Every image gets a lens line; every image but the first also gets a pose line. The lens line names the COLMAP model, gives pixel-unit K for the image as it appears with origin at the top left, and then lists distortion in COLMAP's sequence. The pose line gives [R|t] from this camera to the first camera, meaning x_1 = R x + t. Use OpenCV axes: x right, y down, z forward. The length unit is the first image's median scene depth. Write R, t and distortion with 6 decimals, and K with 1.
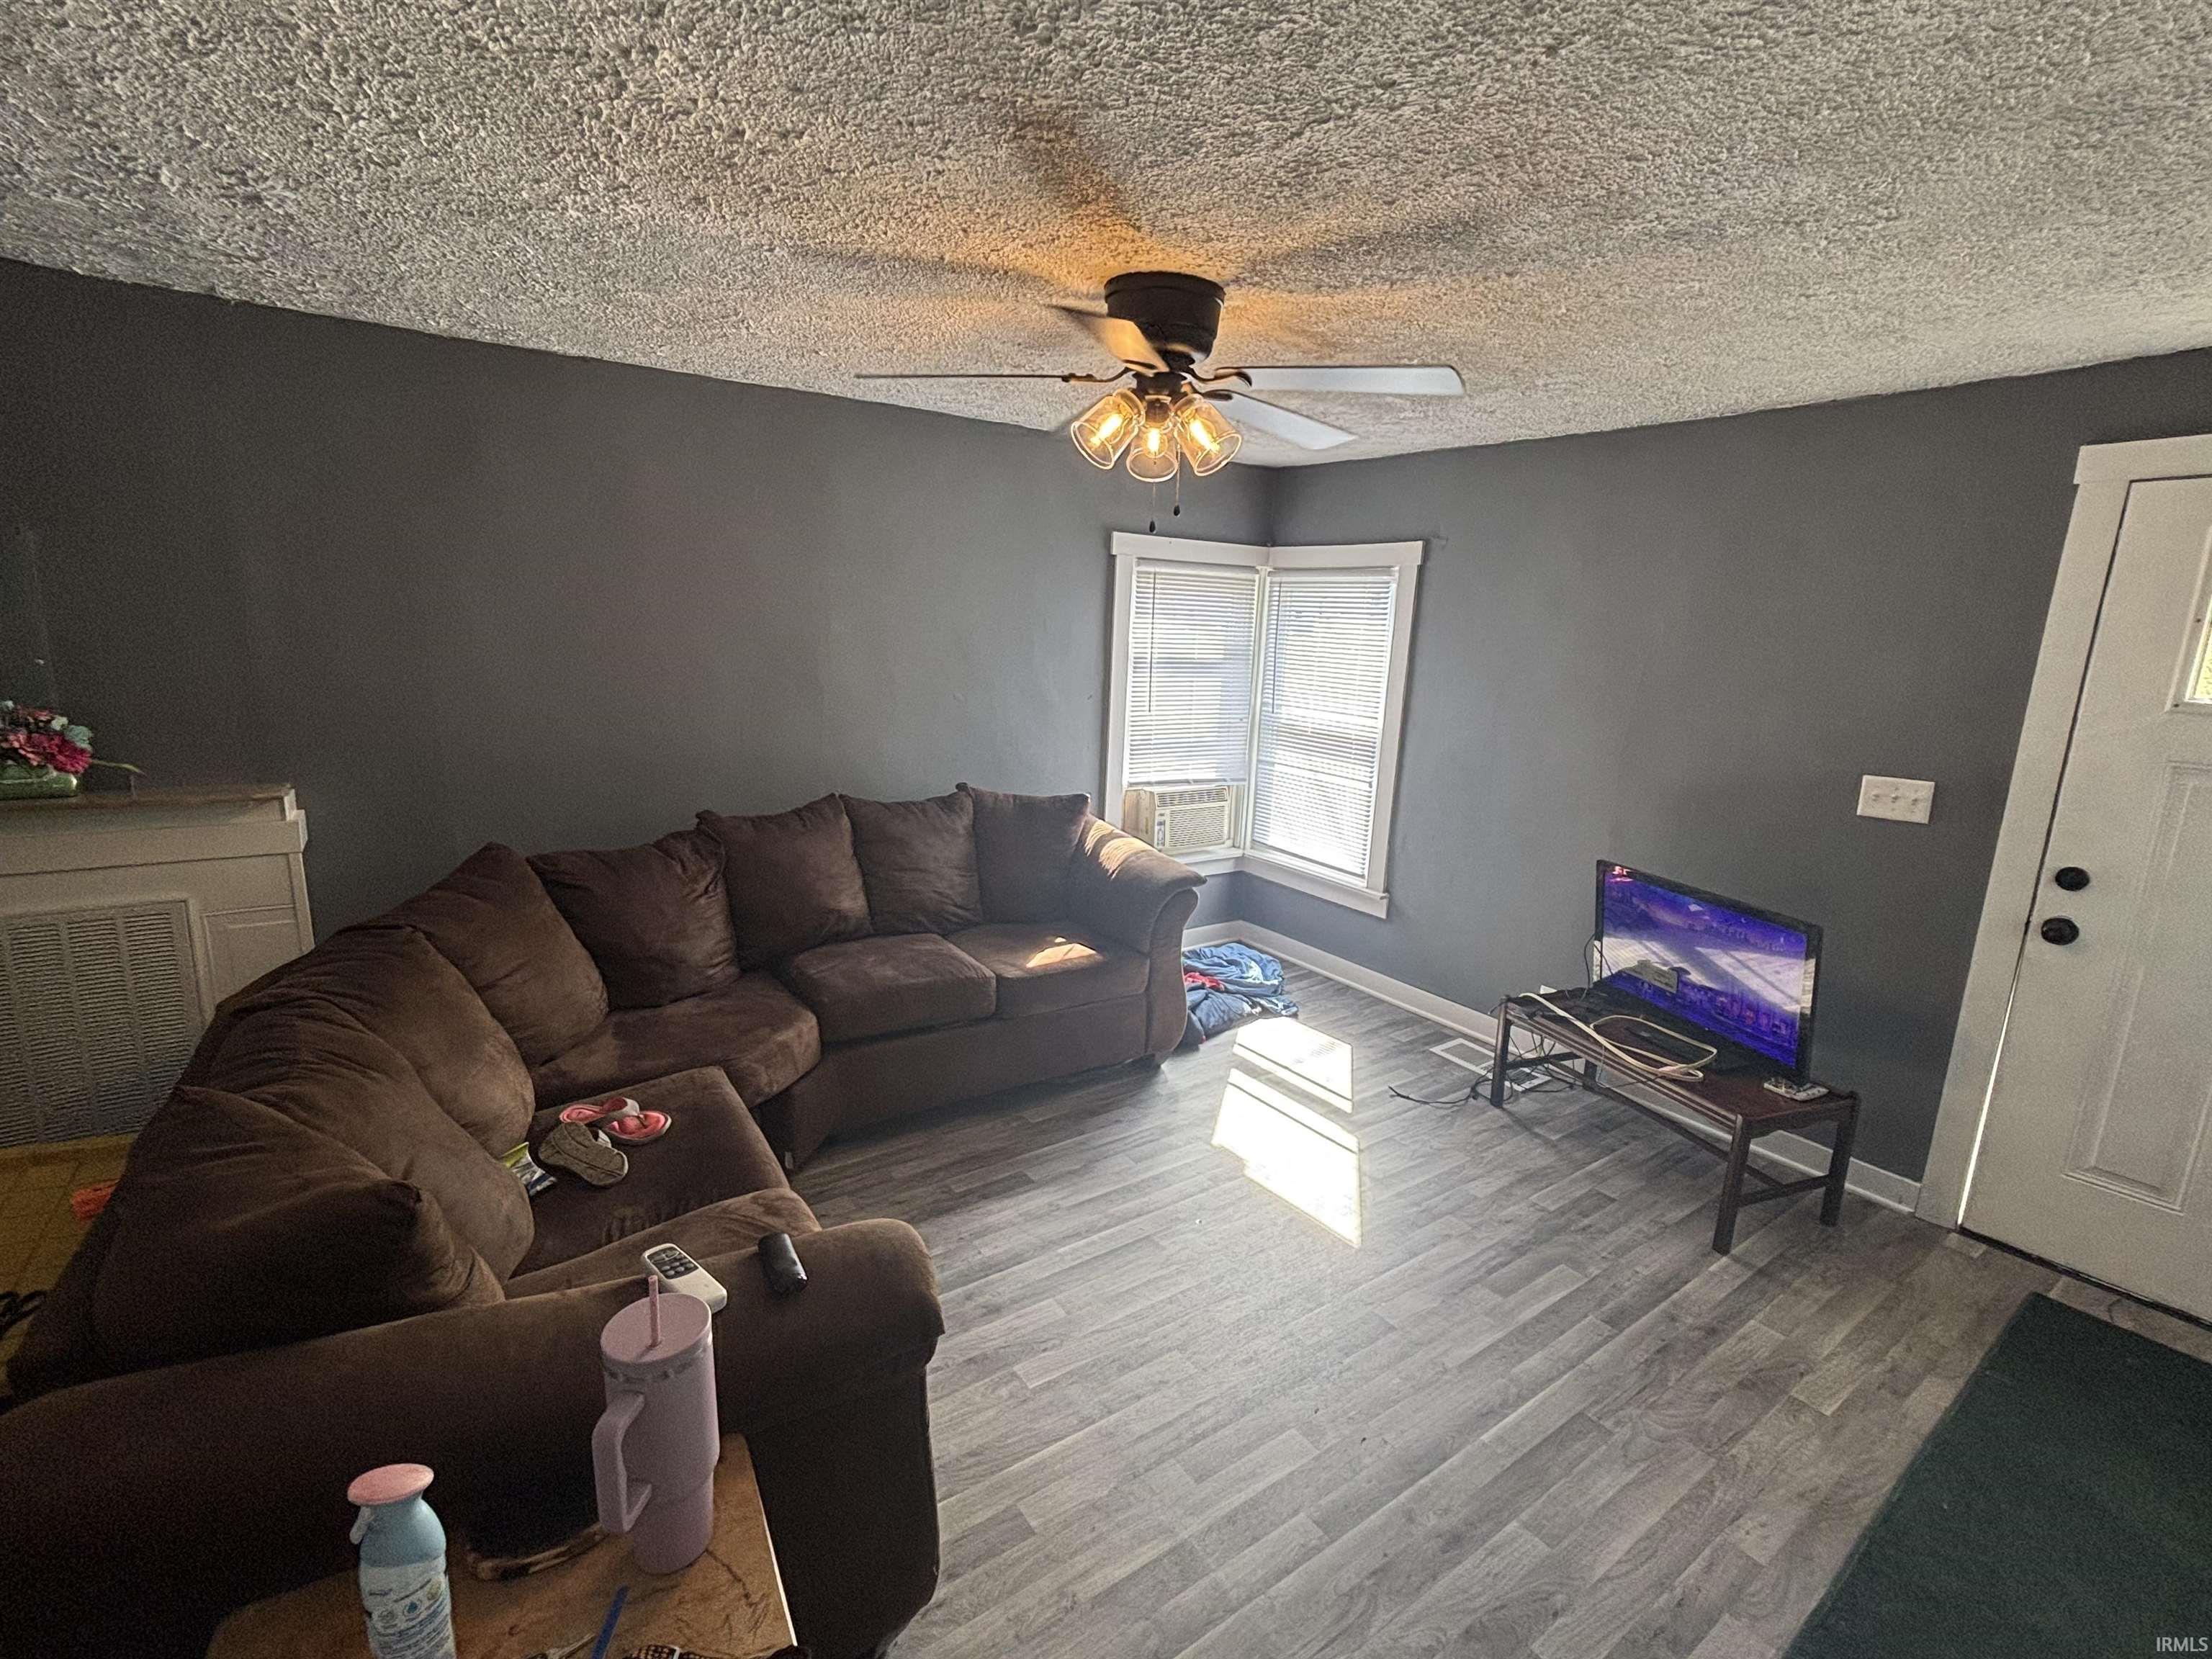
lens RADIAL K [[981.6, 0, 1100.0], [0, 981.6, 824.4], [0, 0, 1]] dist [-0.000667, -0.000461]
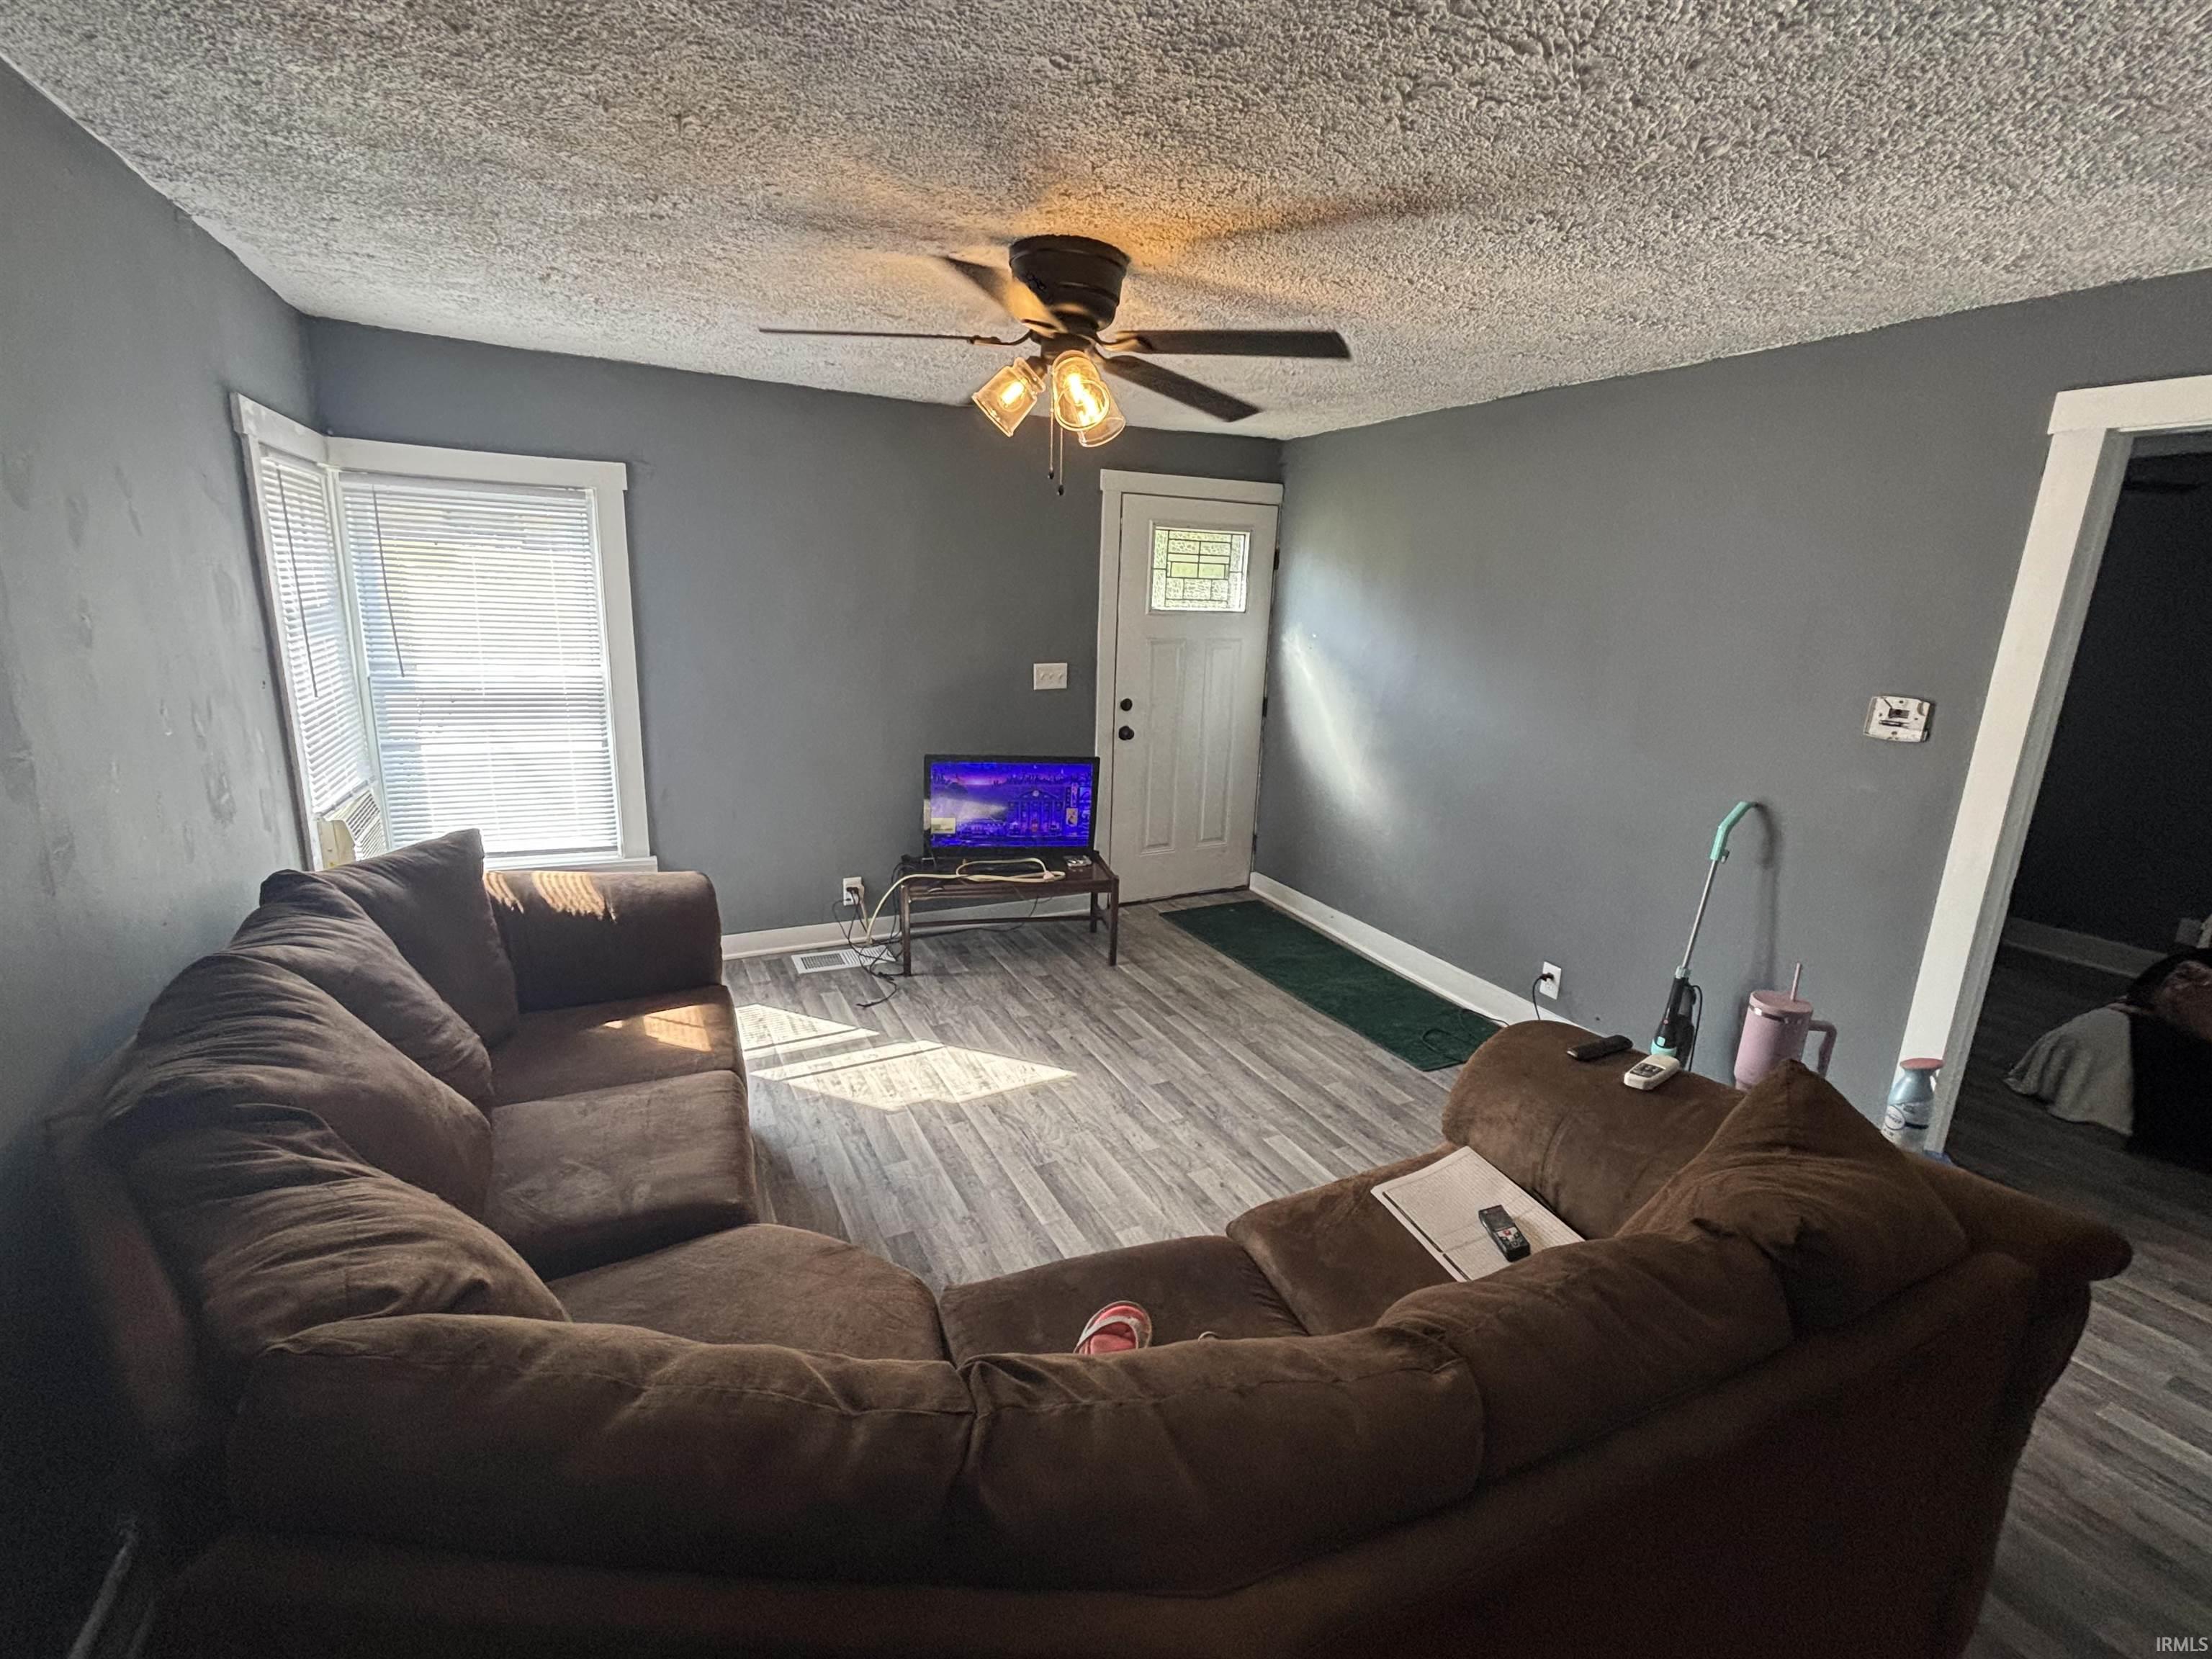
lens RADIAL K [[981.6, 0, 1100.0], [0, 981.6, 824.4], [0, 0, 1]] dist [-0.000667, -0.000461]
pose [[0.135728, -0.261905, 0.955502, -0.764804], [0.164979, 0.956936, 0.238863, -0.158190], [-0.976913, 0.125217, 0.173092, 0.630298]]
